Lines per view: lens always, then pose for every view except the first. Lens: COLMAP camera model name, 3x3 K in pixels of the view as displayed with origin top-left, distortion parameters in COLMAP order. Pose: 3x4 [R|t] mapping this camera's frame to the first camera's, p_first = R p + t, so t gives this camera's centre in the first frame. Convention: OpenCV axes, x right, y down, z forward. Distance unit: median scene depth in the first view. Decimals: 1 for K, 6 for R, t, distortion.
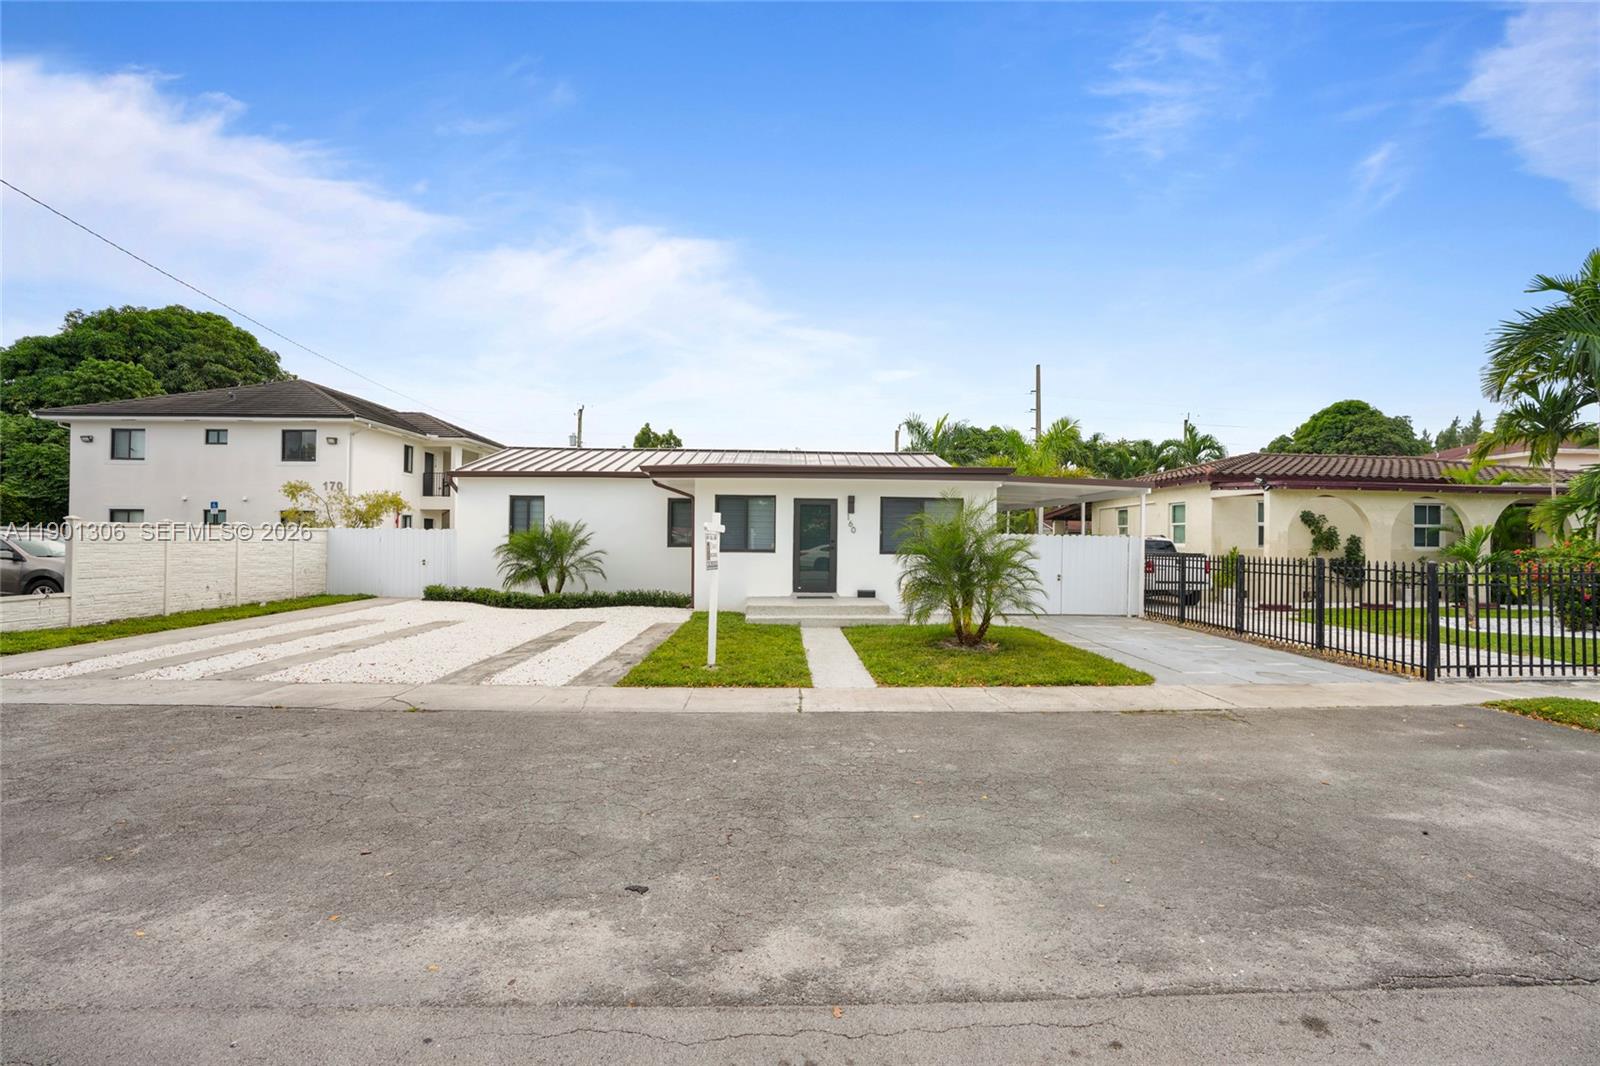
lens RADIAL K [[729.1, 0, 781.3], [0, 729.1, 530.0], [0, 0, 1]] dist [-0.020554, 0.000080]
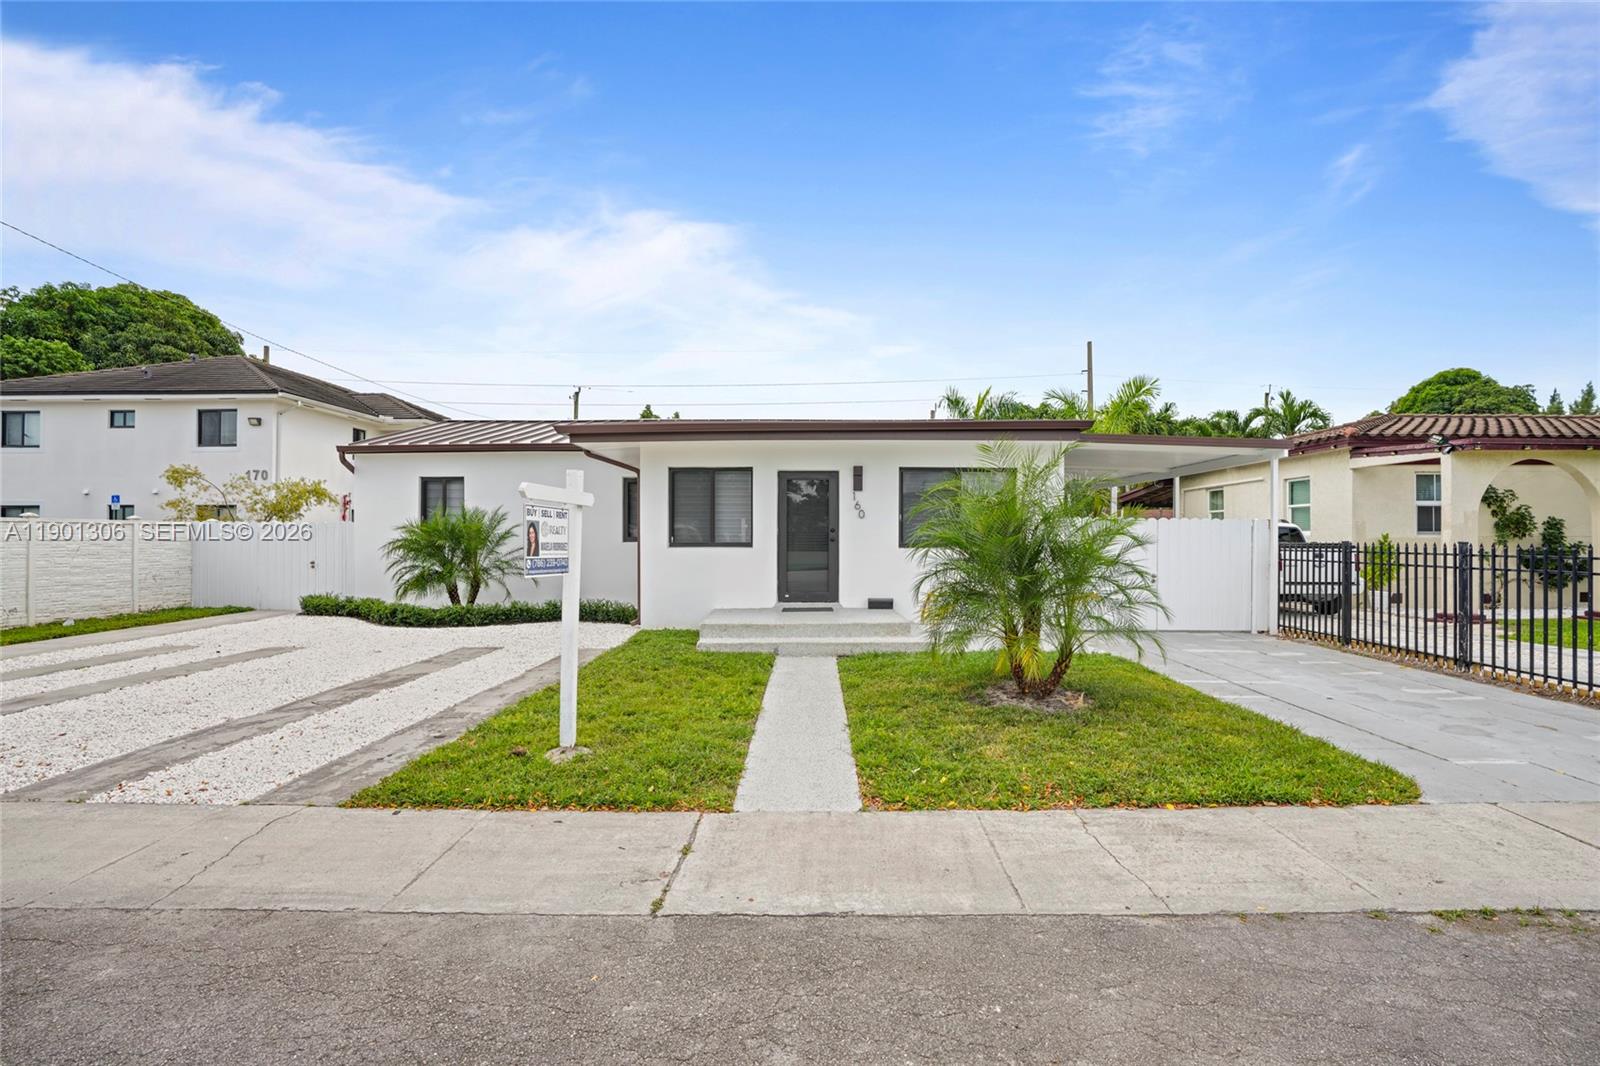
lens RADIAL K [[736.5, 0, 800.0], [0, 736.5, 533.0], [0, 0, 1]] dist [-0.019714, 0.000134]
pose [[0.999536, -0.010035, -0.028750, 0.053717], [0.010184, 0.999936, 0.005019, 0.012678], [0.028698, -0.005309, 0.999574, 0.252219]]
